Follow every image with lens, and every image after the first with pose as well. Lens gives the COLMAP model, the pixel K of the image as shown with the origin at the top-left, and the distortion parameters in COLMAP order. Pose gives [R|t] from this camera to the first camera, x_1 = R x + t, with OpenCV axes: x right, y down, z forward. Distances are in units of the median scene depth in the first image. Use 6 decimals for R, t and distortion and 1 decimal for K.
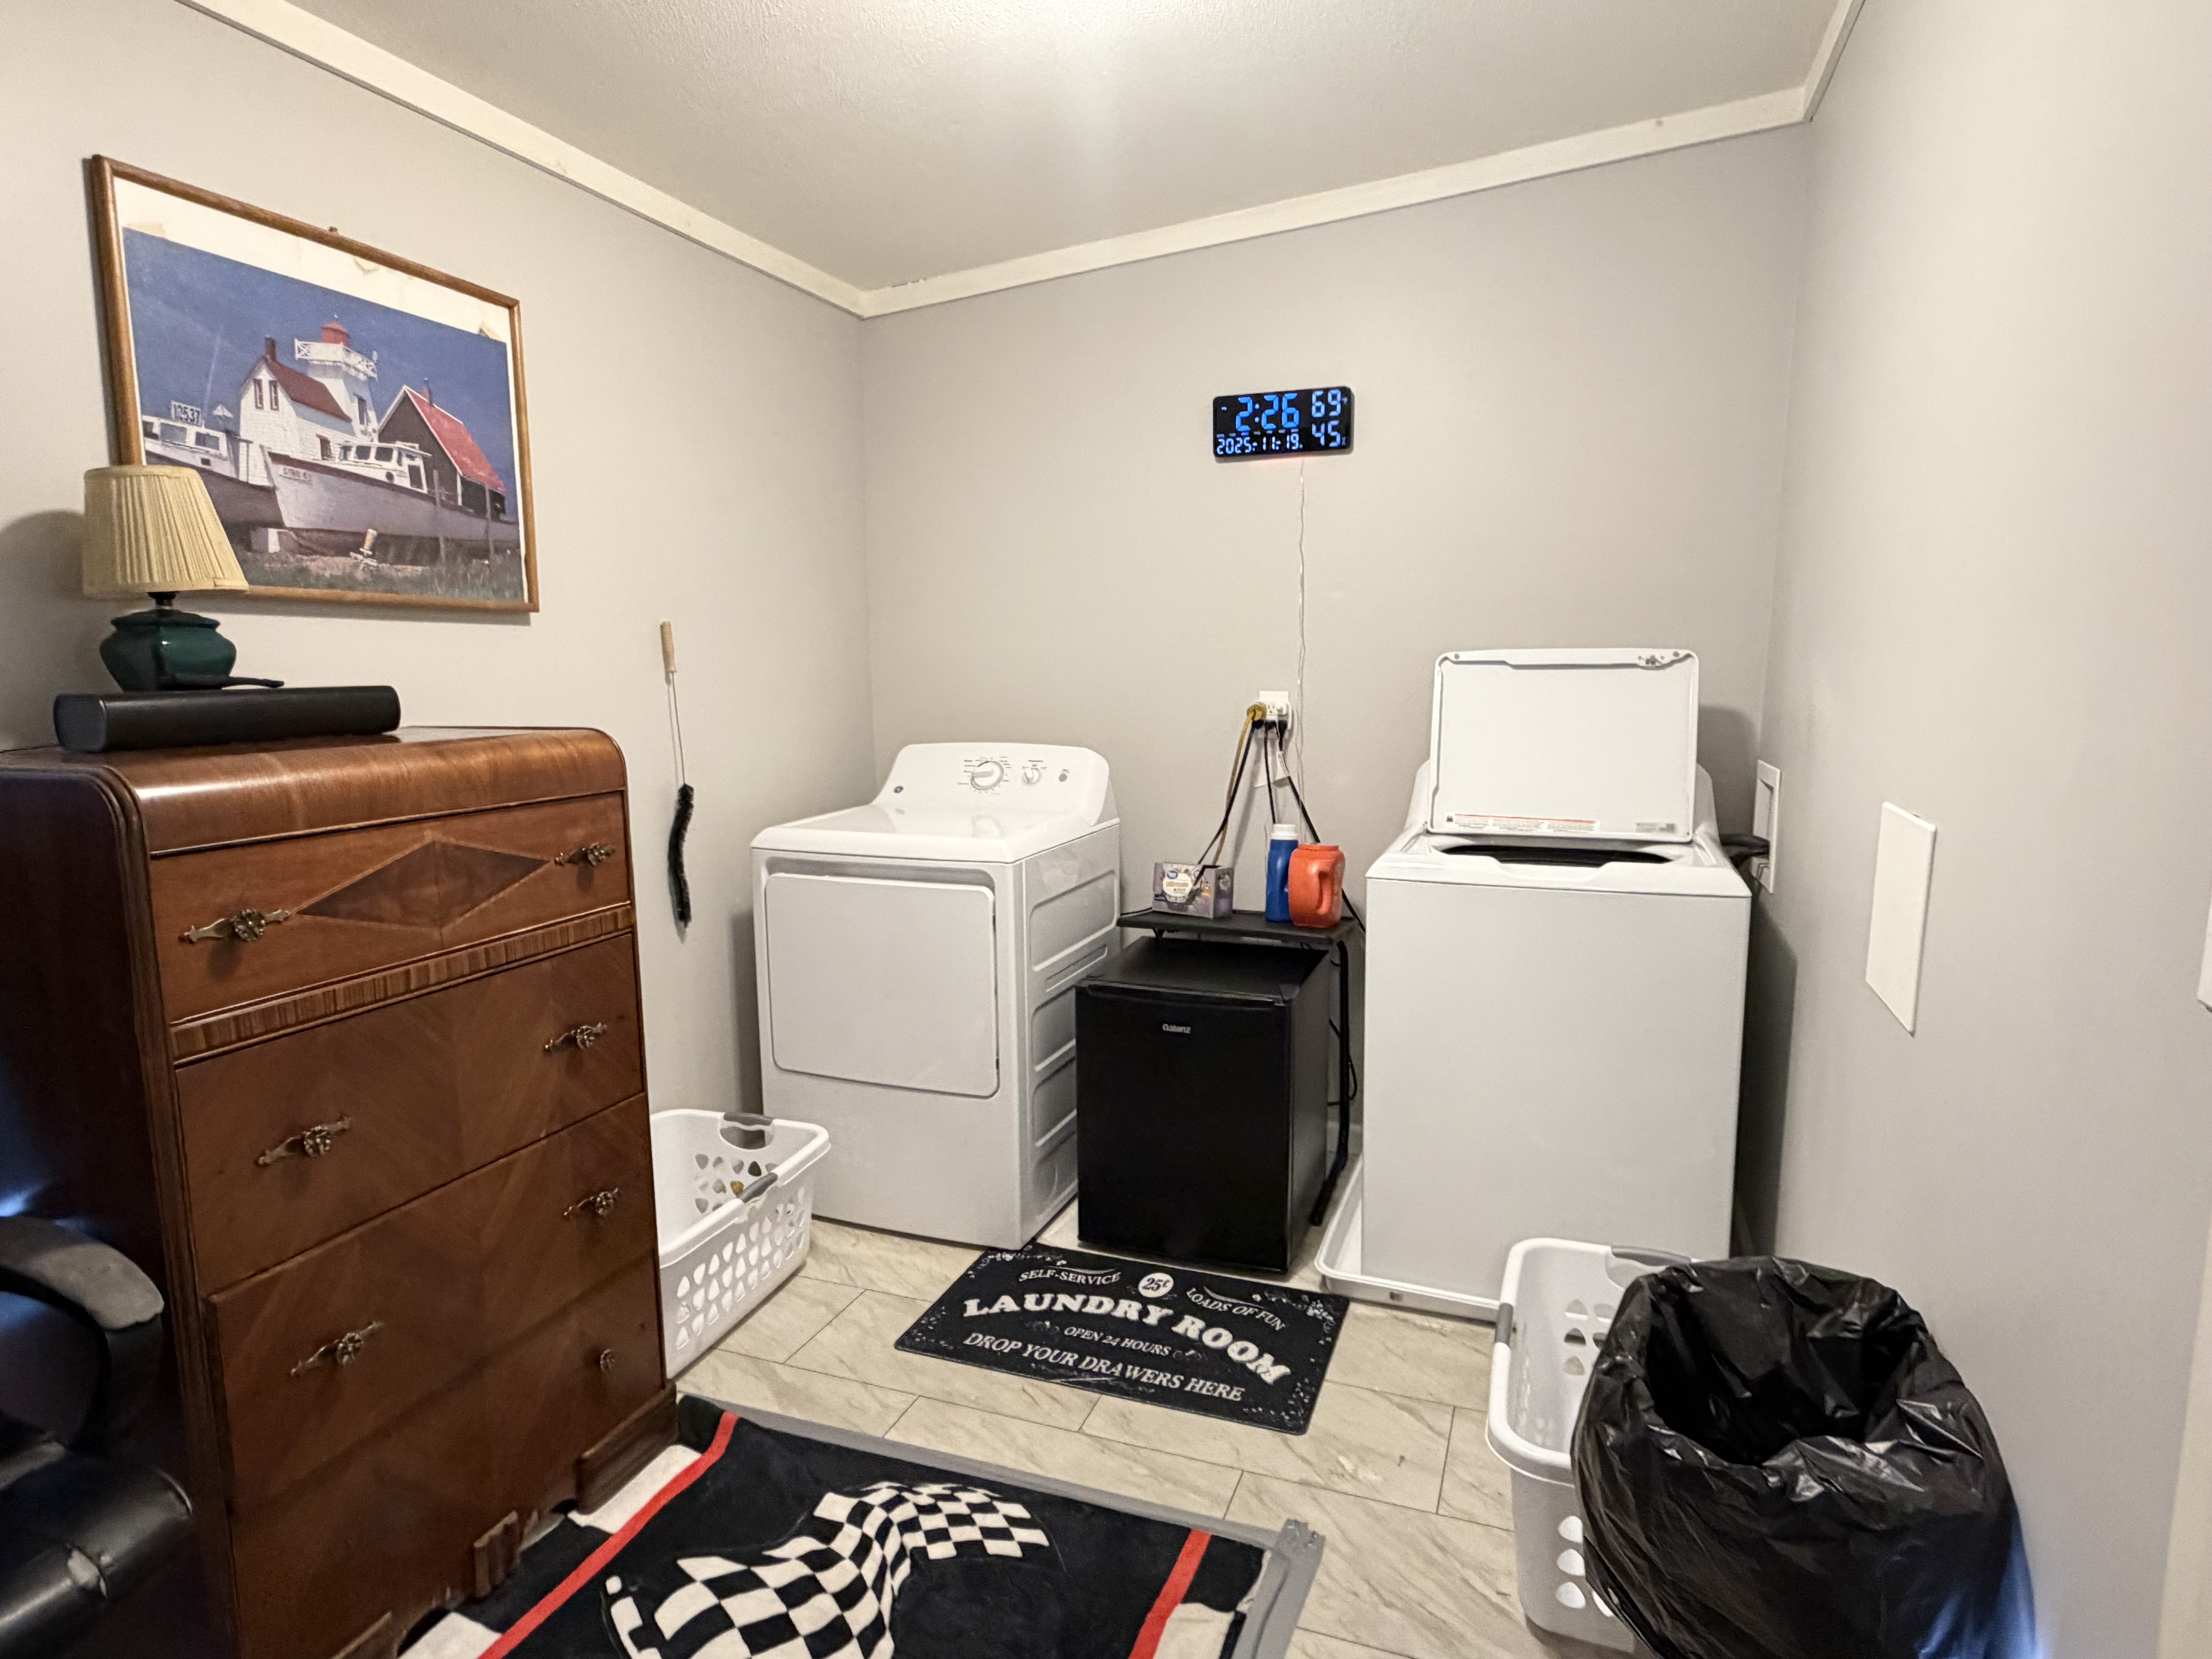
lens RADIAL K [[1262.5, 0, 1103.7], [0, 1262.5, 822.4], [0, 0, 1]] dist [0.004412, -0.002404]
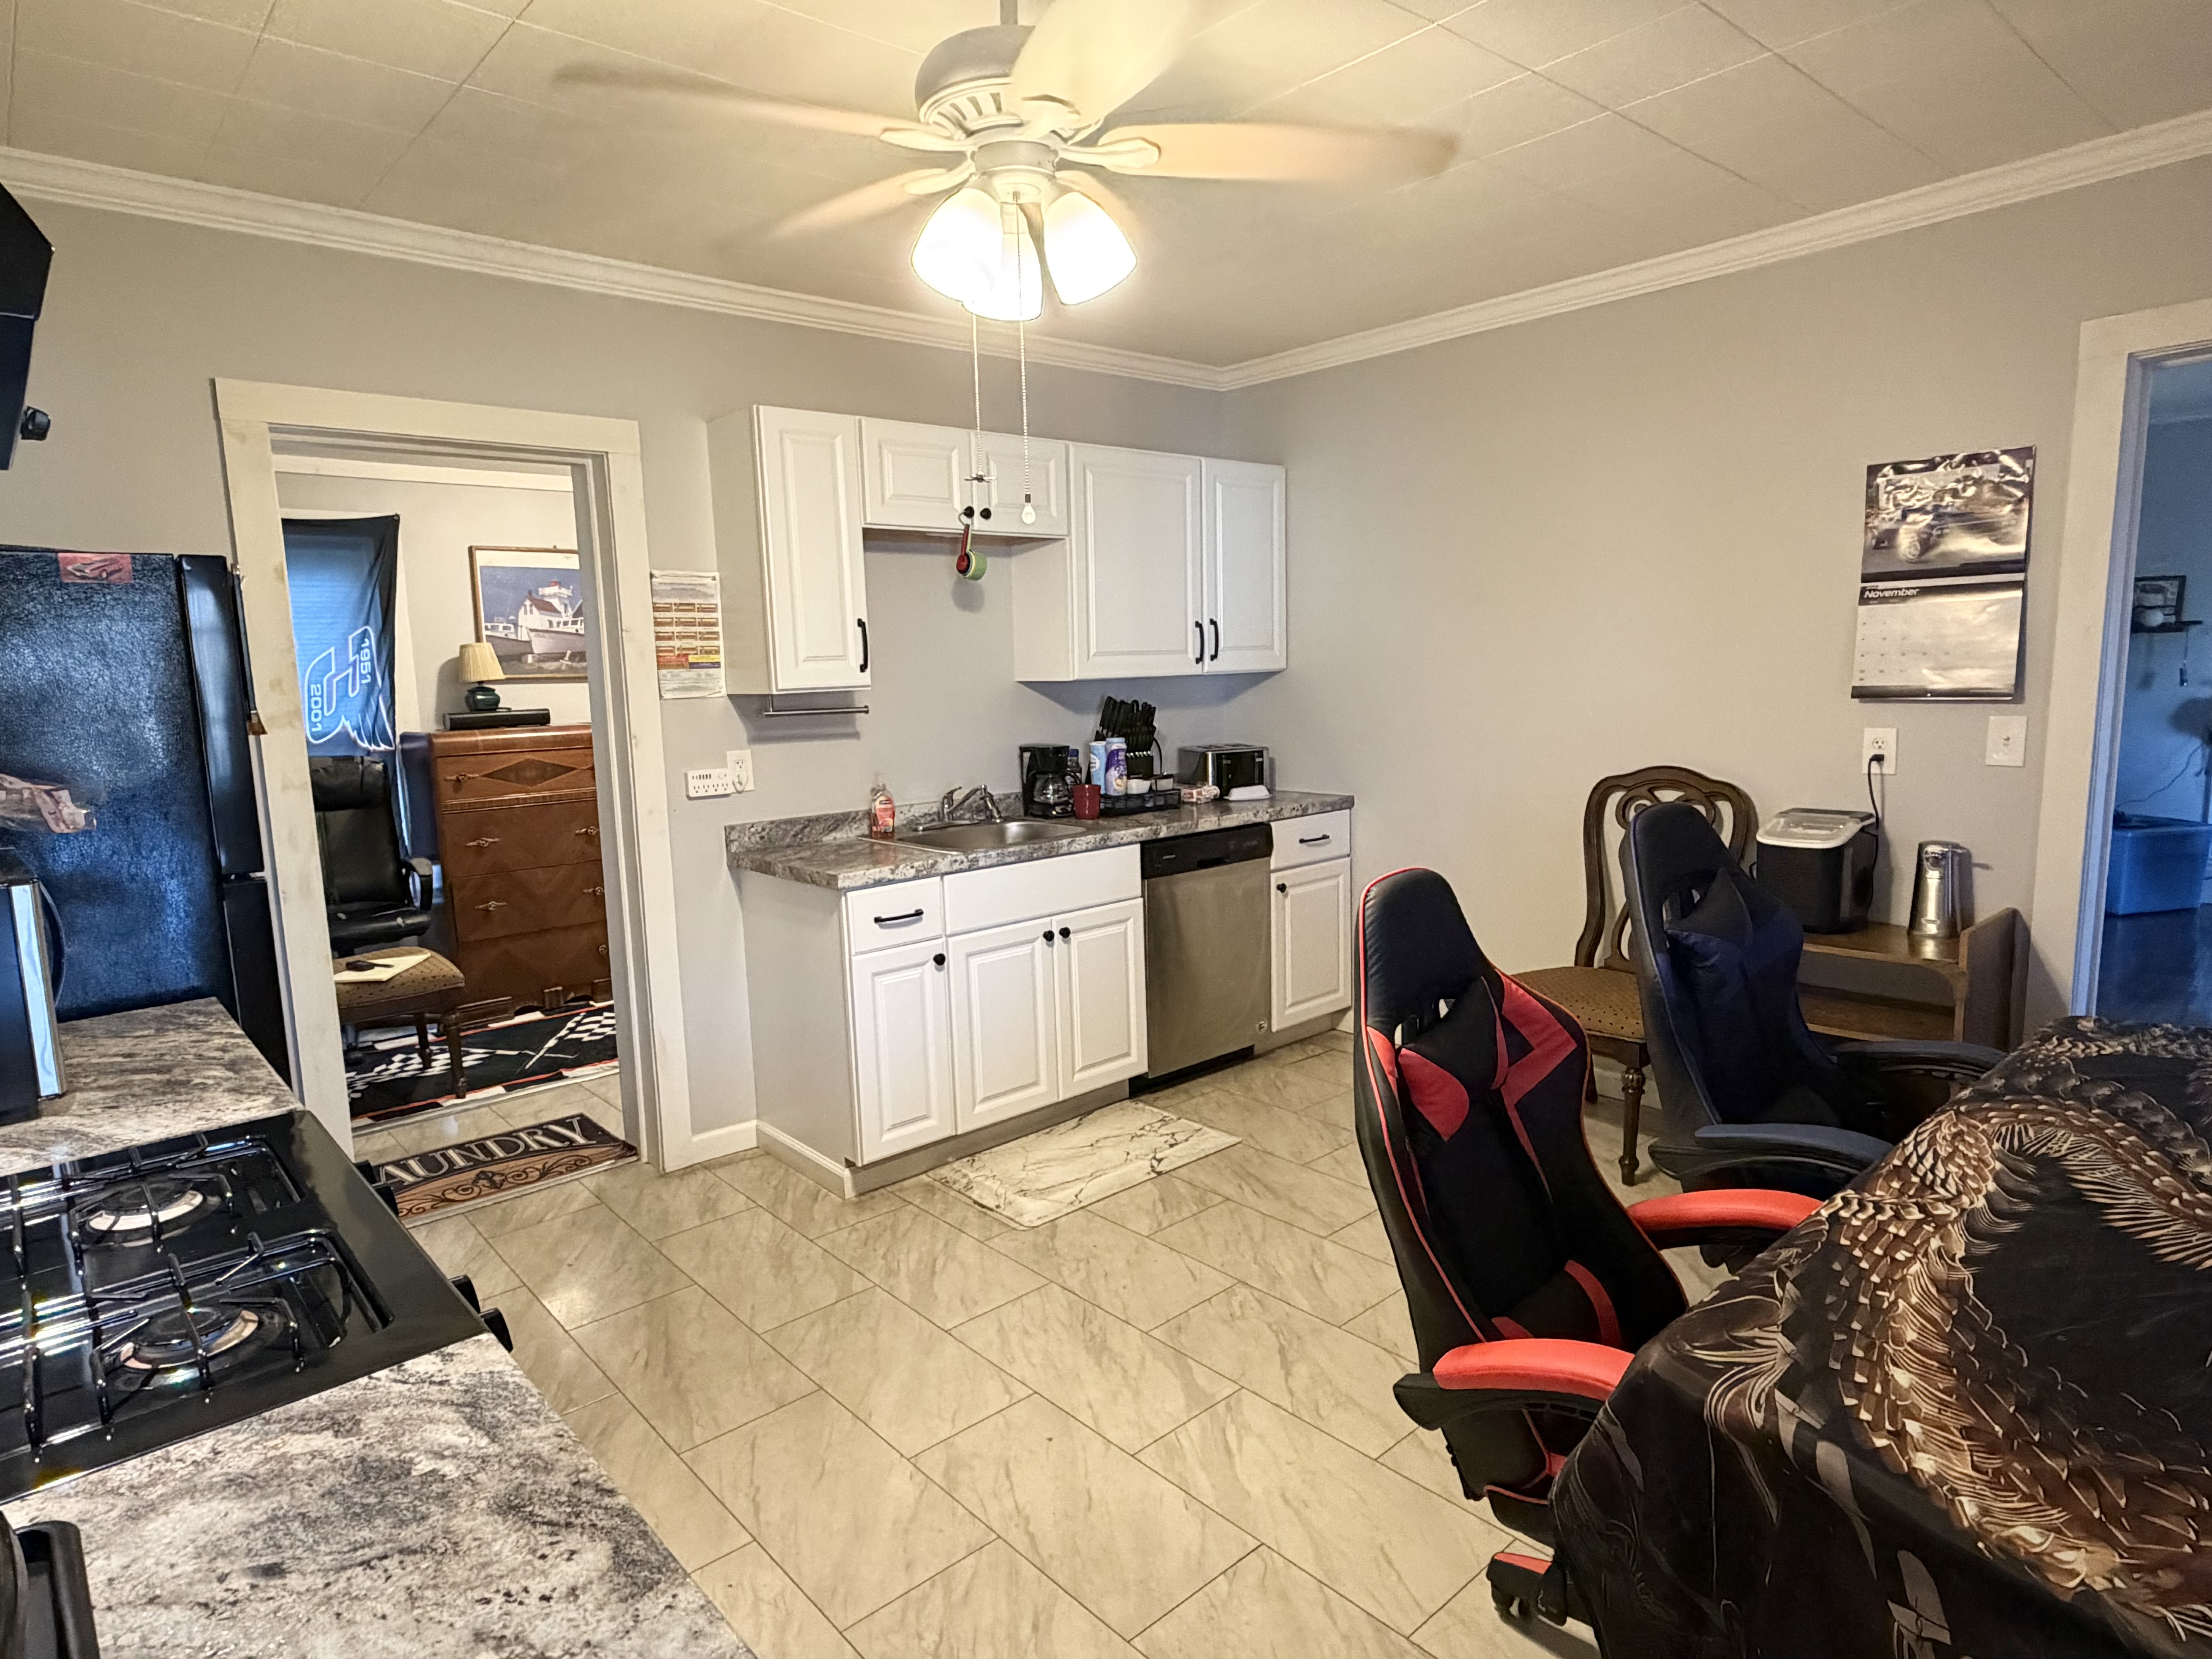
lens RADIAL K [[1262.5, 0, 1100.5], [0, 1262.5, 832.8], [0, 0, 1]] dist [0.004412, -0.002404]
pose [[0.882319, 0.040279, -0.468925, 1.939991], [-0.035227, 0.999188, 0.019545, 0.077097], [0.469331, -0.000726, 0.883022, -0.982835]]
